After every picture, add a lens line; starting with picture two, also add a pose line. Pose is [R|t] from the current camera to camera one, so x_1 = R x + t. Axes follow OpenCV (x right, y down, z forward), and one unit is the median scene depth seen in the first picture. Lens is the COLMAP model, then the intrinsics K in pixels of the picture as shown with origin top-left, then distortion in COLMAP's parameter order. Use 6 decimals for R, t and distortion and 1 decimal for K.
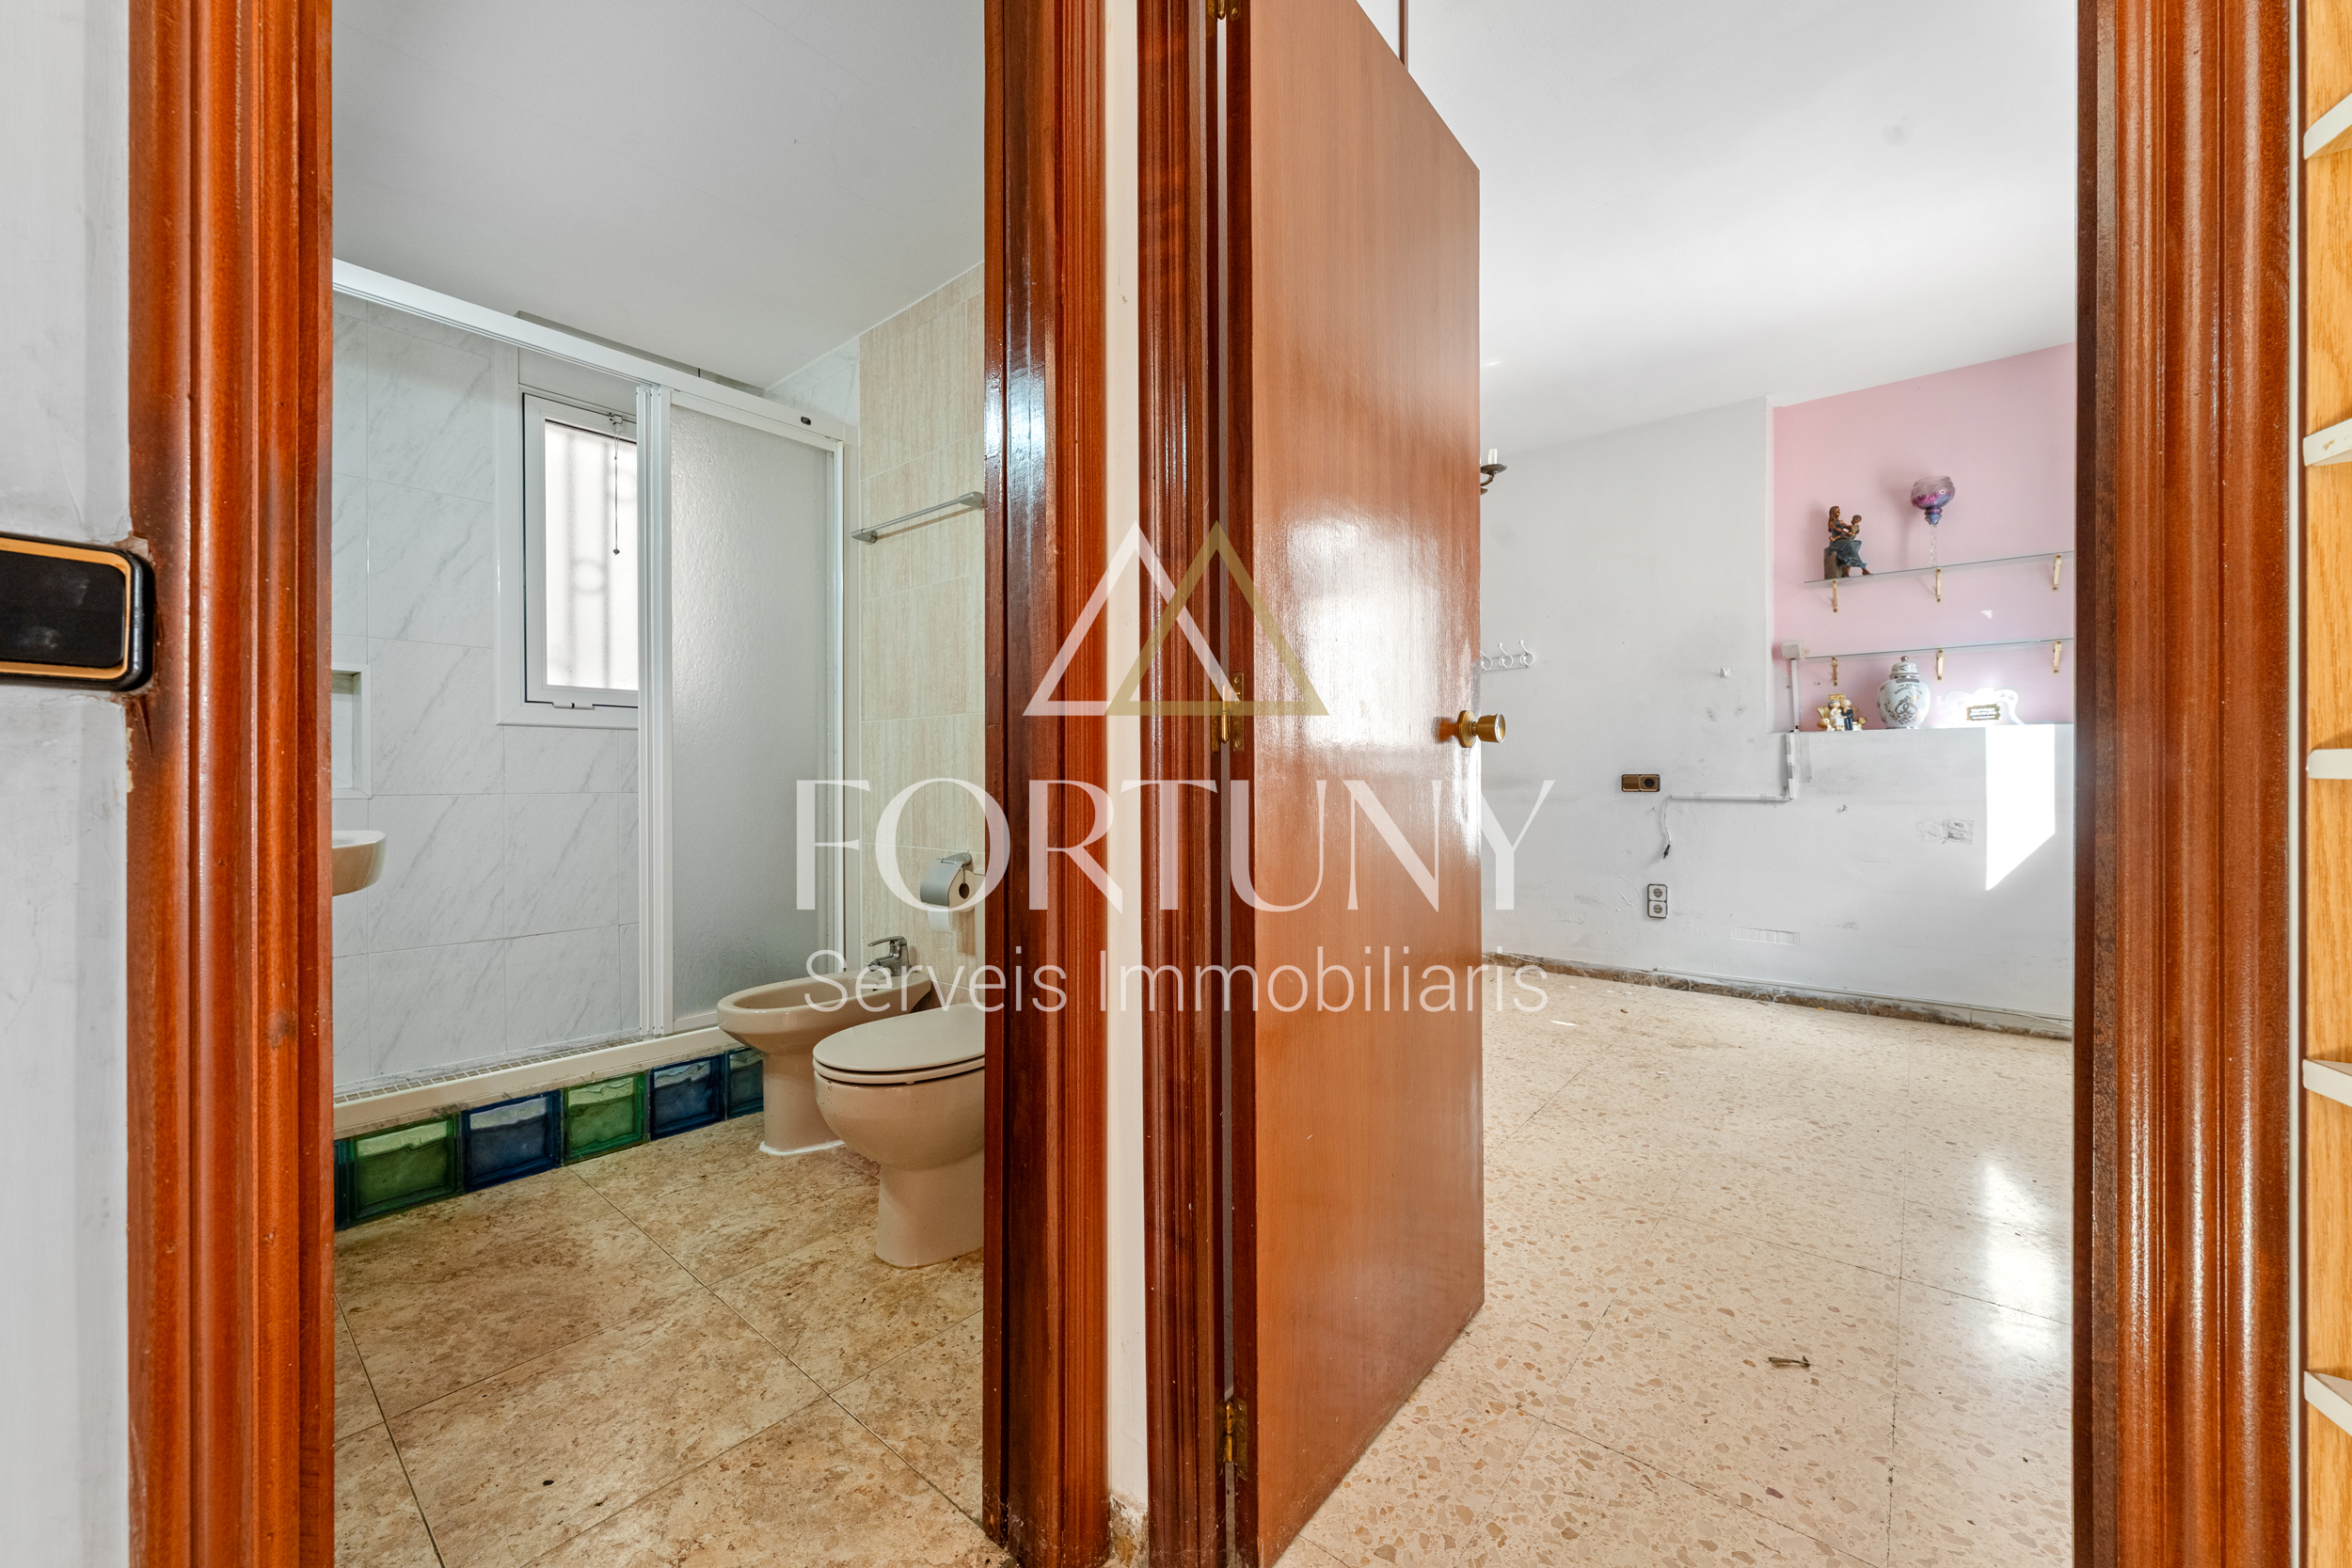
lens RADIAL K [[880.0, 0, 1176.0], [0, 880.0, 784.0], [0, 0, 1]] dist [-0.000677, -0.000146]
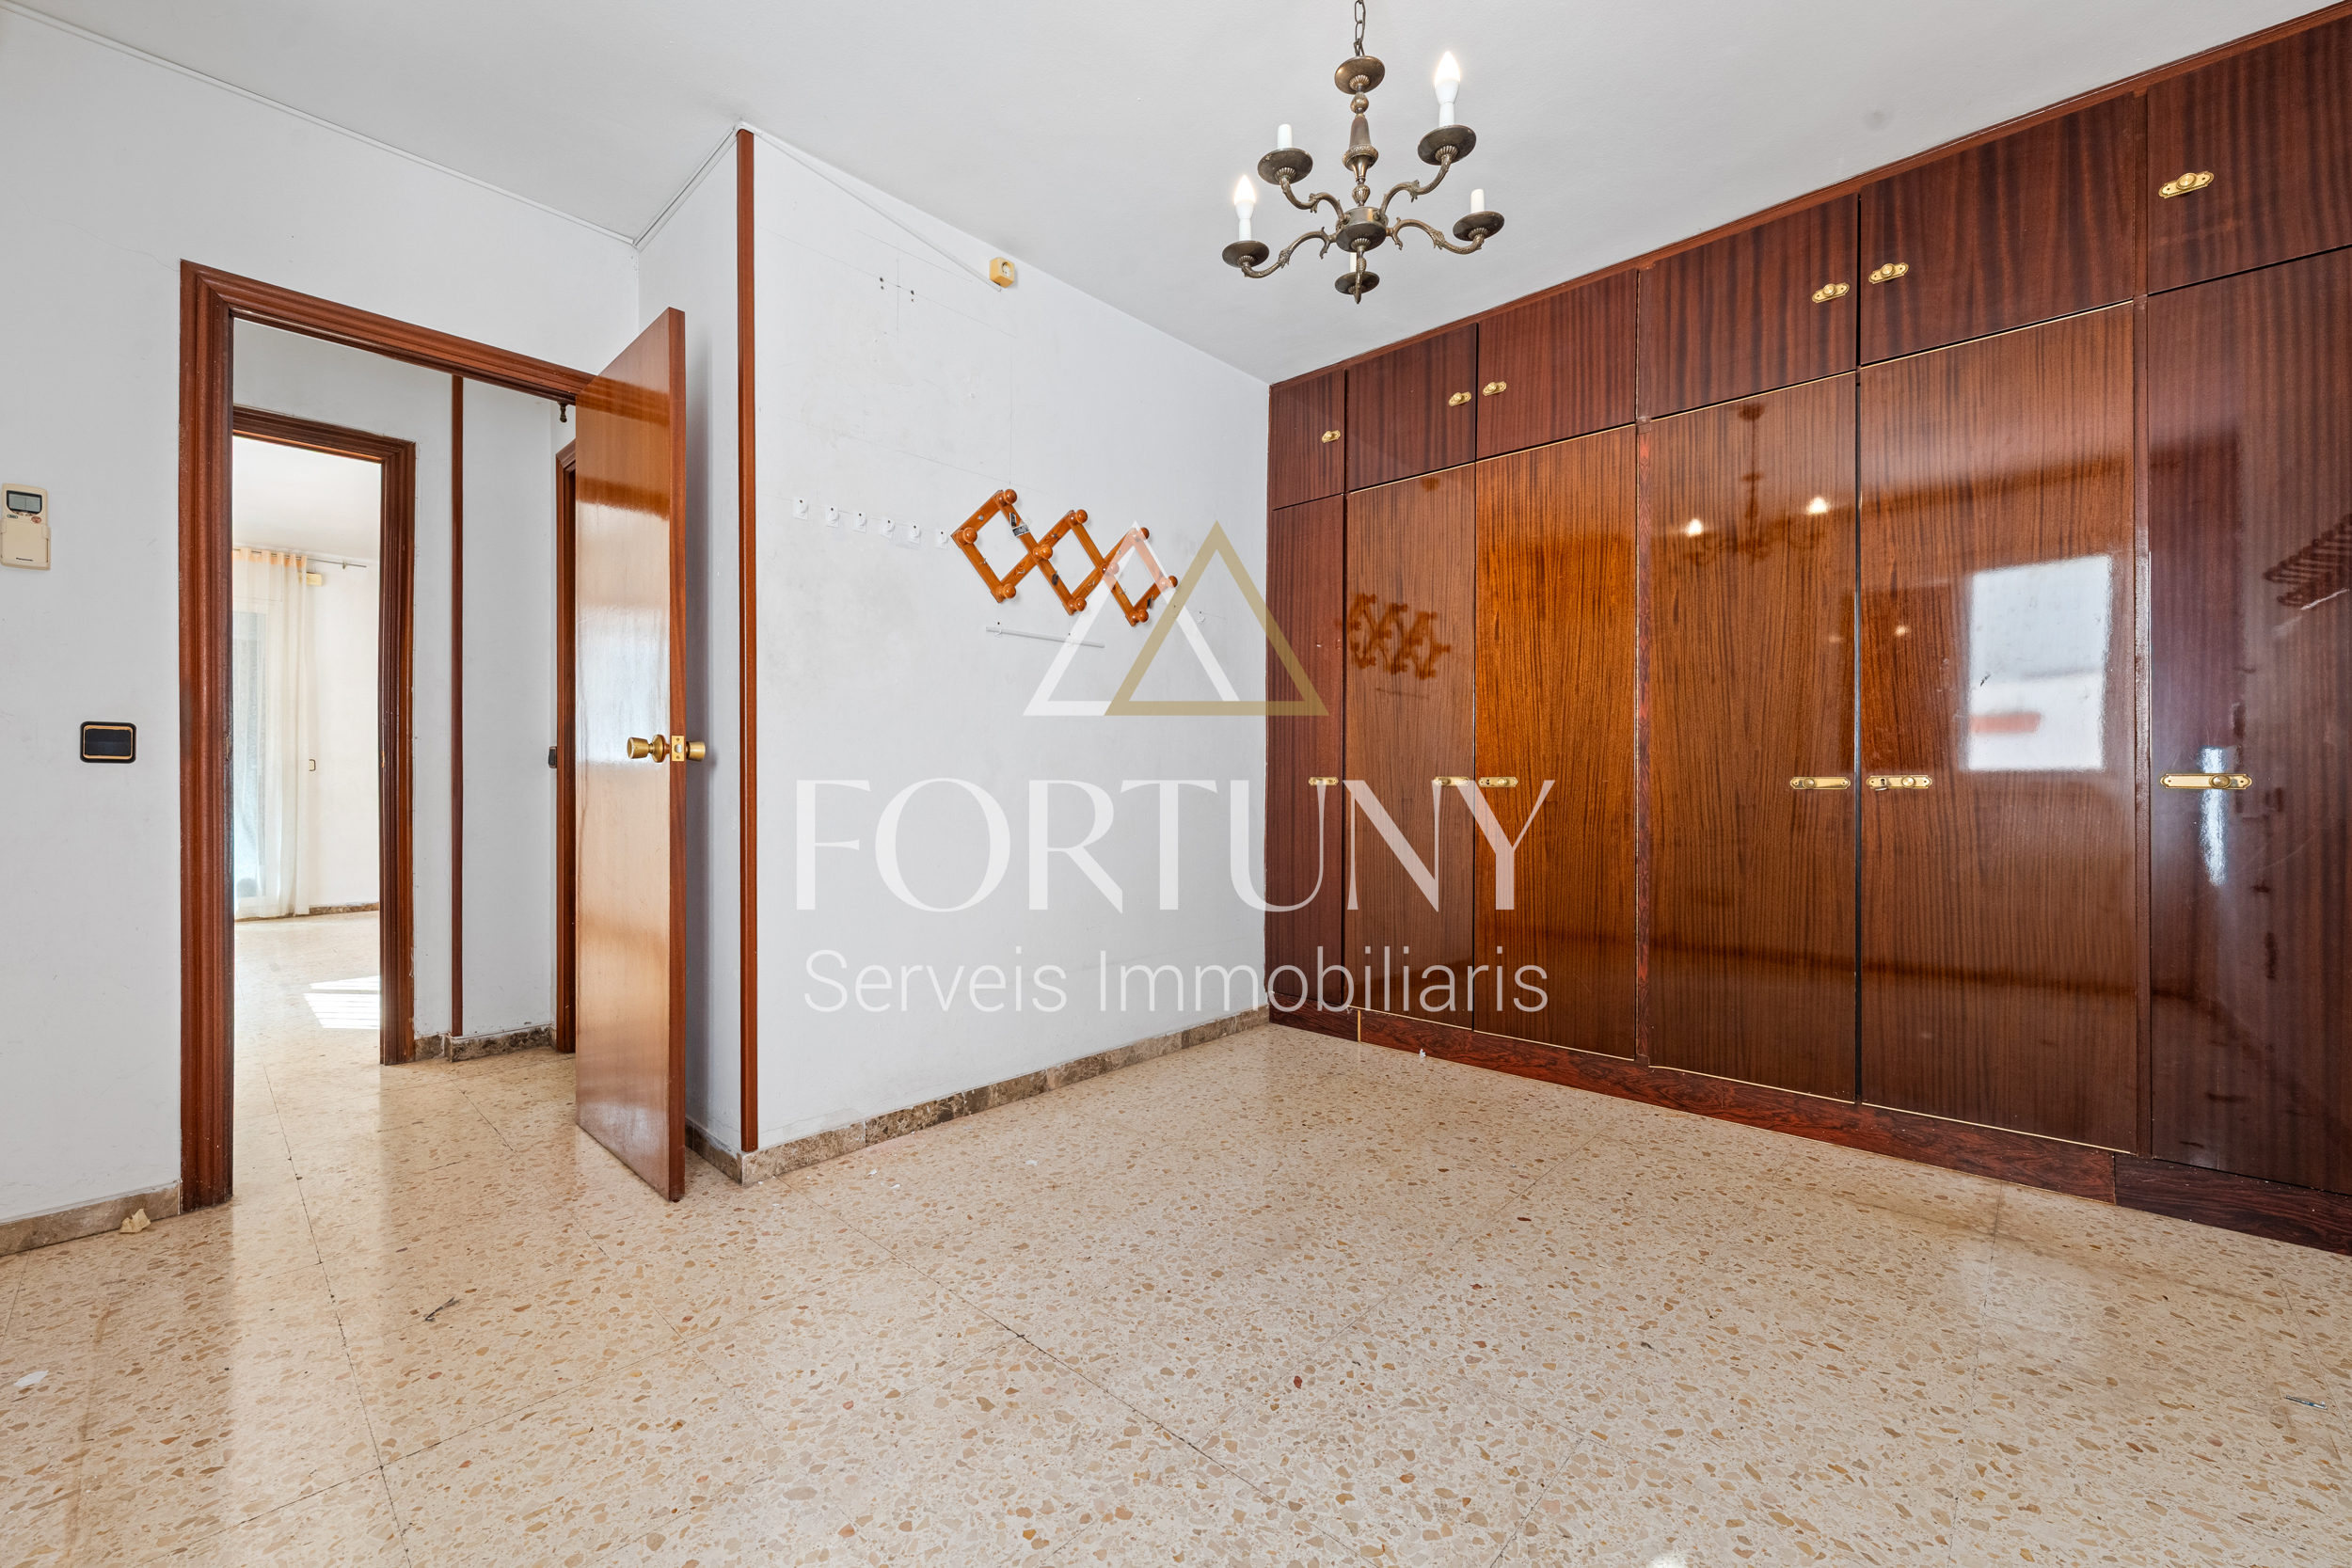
lens RADIAL K [[939.7, 0, 1180.9], [0, 939.7, 787.3], [0, 0, 1]] dist [0.000401, 0.000015]
pose [[-0.050425, 0.011117, -0.998666, 0.762268], [-0.007221, 0.999908, 0.011496, -0.012053], [0.998702, 0.007791, -0.050340, 0.826701]]
